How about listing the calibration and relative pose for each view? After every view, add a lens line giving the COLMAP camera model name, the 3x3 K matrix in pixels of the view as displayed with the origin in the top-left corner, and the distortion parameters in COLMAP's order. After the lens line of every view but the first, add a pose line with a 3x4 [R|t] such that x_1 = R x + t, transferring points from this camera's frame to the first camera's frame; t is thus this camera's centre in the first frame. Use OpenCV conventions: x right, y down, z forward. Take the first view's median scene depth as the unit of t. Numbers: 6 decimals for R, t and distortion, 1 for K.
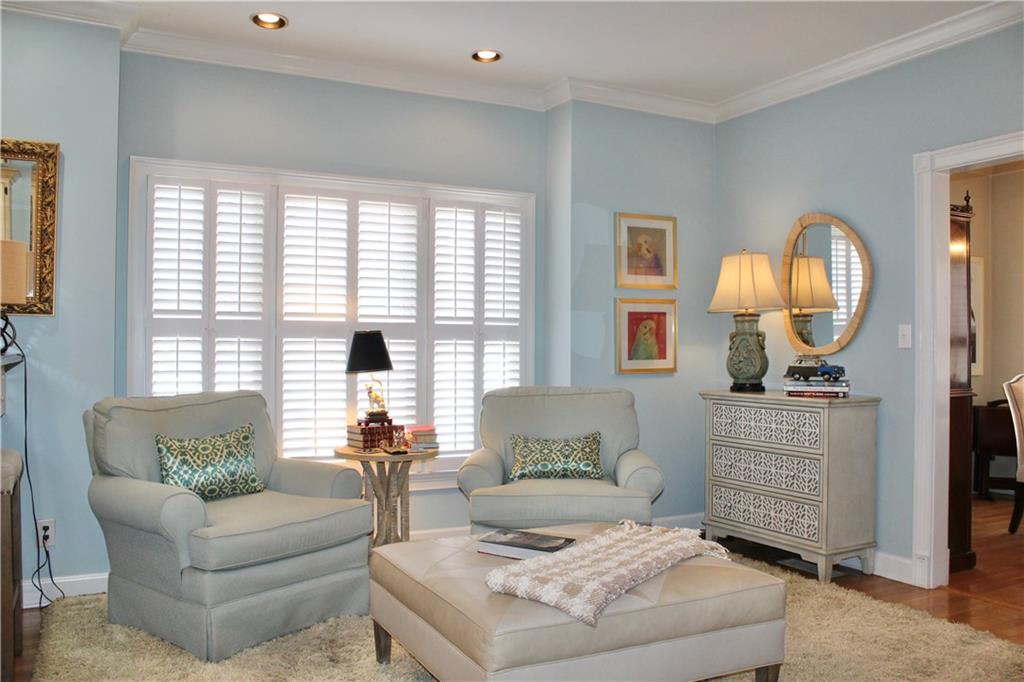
lens RADIAL K [[849.3, 0, 512.0], [0, 849.3, 341.0], [0, 0, 1]] dist [-0.171494, 0.157456]
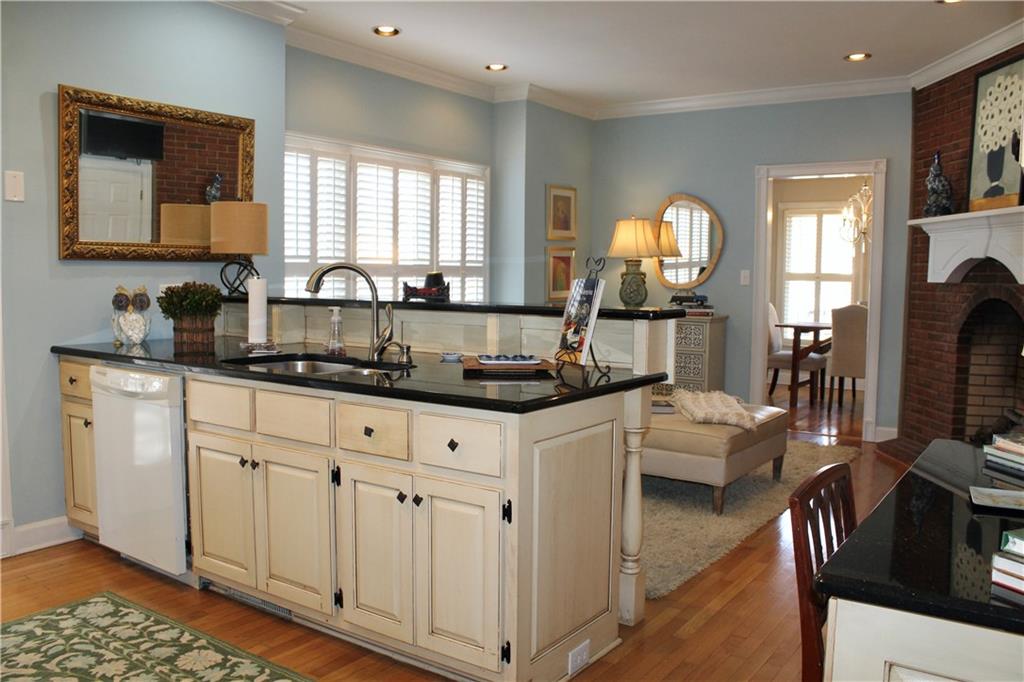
lens RADIAL K [[849.3, 0, 512.0], [0, 849.3, 341.0], [0, 0, 1]] dist [-0.171494, 0.157456]
pose [[0.882869, -0.034944, 0.468317, -0.610550], [-0.007960, 0.995971, 0.089320, -0.021567], [-0.469551, -0.082585, 0.879034, -0.213390]]
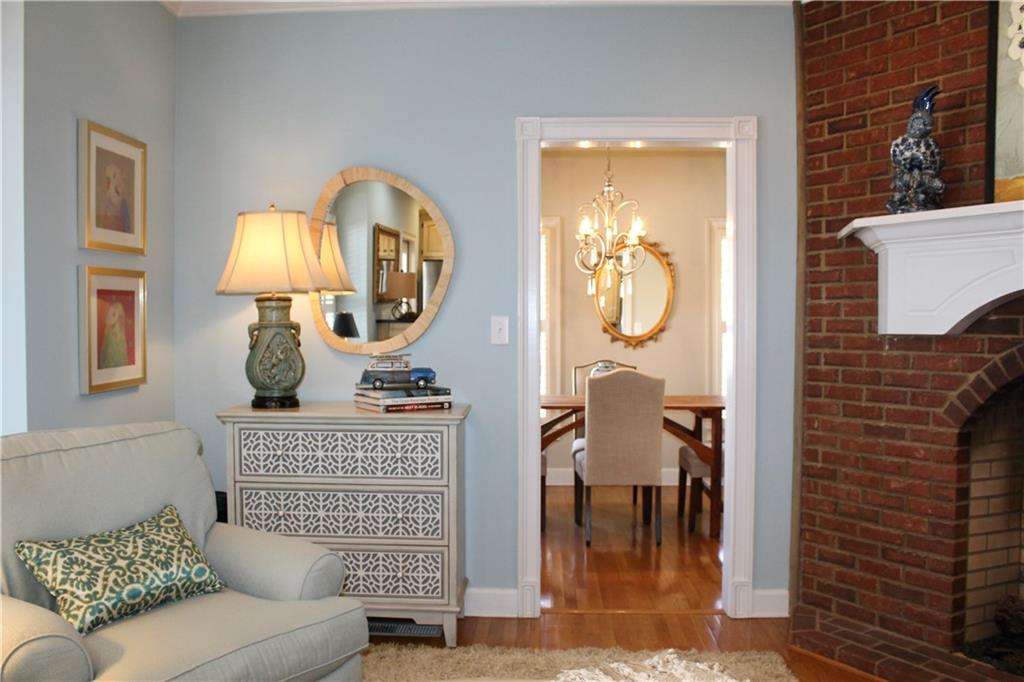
lens RADIAL K [[849.3, 0, 512.0], [0, 849.3, 341.0], [0, 0, 1]] dist [-0.171494, 0.157456]
pose [[0.495739, -0.021936, 0.868195, -0.234157], [-0.004422, 0.999604, 0.027782, -0.016132], [-0.868460, -0.017612, 0.495446, 0.482870]]
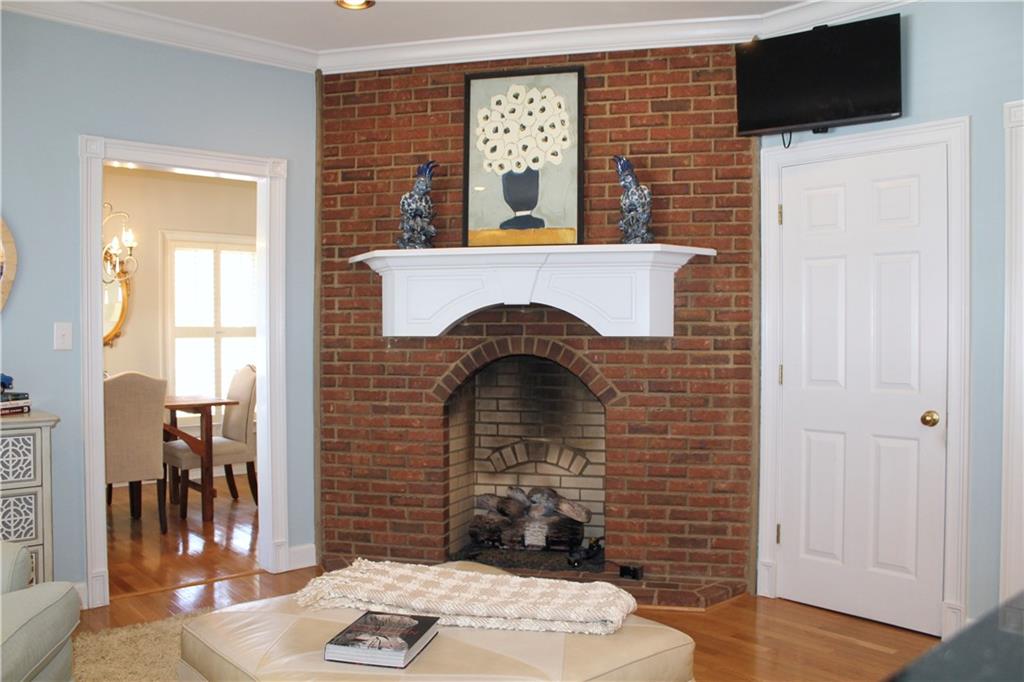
lens RADIAL K [[849.3, 0, 512.0], [0, 849.3, 341.0], [0, 0, 1]] dist [-0.171494, 0.157456]
pose [[-0.244139, -0.017709, 0.969579, -0.424951], [-0.007109, 0.999839, 0.016471, -0.015640], [-0.969714, -0.002872, -0.244225, 0.645114]]
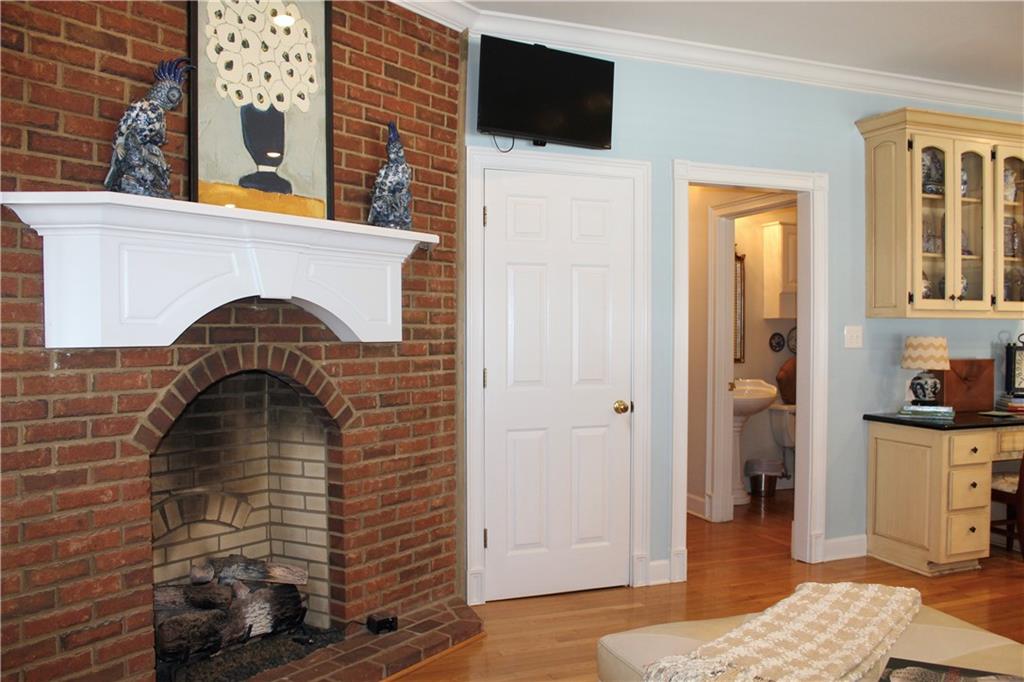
lens RADIAL K [[849.3, 0, 512.0], [0, 849.3, 341.0], [0, 0, 1]] dist [-0.171494, 0.157456]
pose [[-0.991178, -0.009925, 0.132162, 0.162989], [-0.008593, 0.999906, 0.010648, -0.016046], [-0.132255, 0.009418, -0.991171, 0.997433]]
